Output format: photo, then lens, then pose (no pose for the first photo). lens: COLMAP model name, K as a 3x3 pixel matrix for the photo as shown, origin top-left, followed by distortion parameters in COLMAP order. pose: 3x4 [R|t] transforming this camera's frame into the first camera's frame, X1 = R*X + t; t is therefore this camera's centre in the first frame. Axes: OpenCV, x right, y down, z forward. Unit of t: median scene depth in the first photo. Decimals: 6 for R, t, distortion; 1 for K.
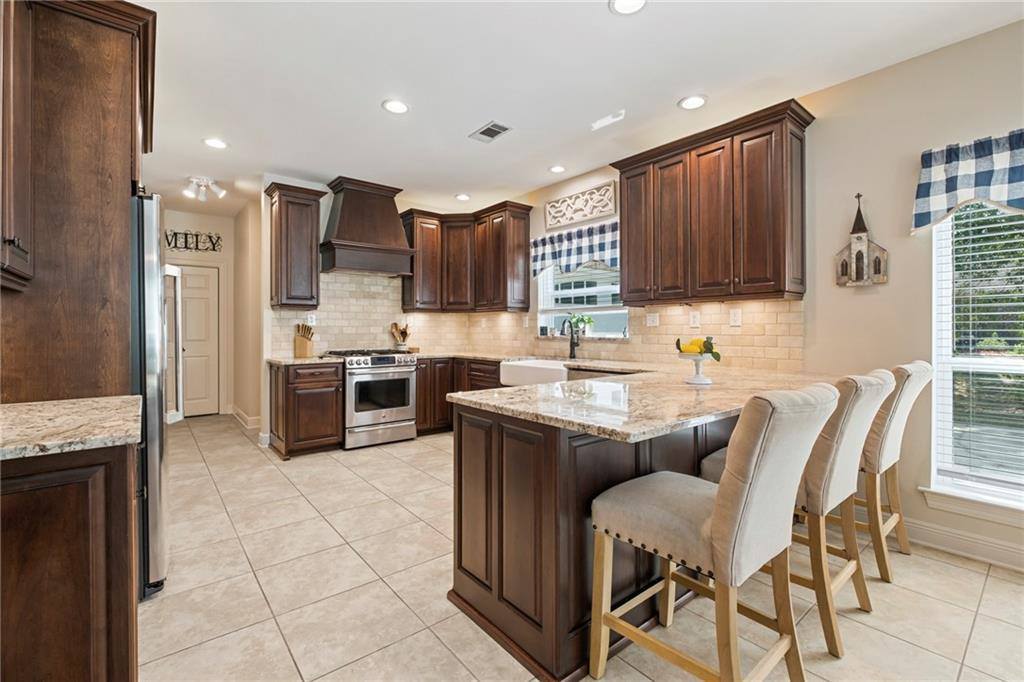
lens RADIAL K [[444.7, 0, 516.0], [0, 444.7, 325.9], [0, 0, 1]] dist [0.002199, 0.000333]
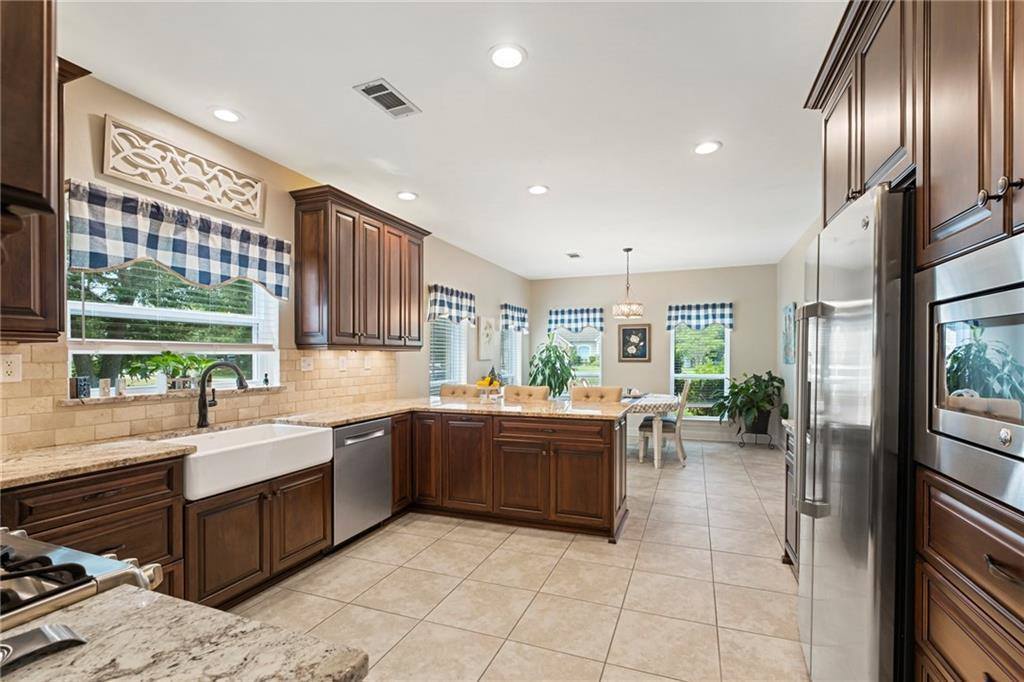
lens RADIAL K [[468.4, 0, 514.6], [0, 468.4, 359.4], [0, 0, 1]] dist [0.020952, -0.000006]
pose [[-0.487209, -0.001483, 0.873284, -0.665882], [0.000659, 0.999998, 0.002066, -0.022570], [-0.873285, 0.001582, -0.487207, 0.984180]]
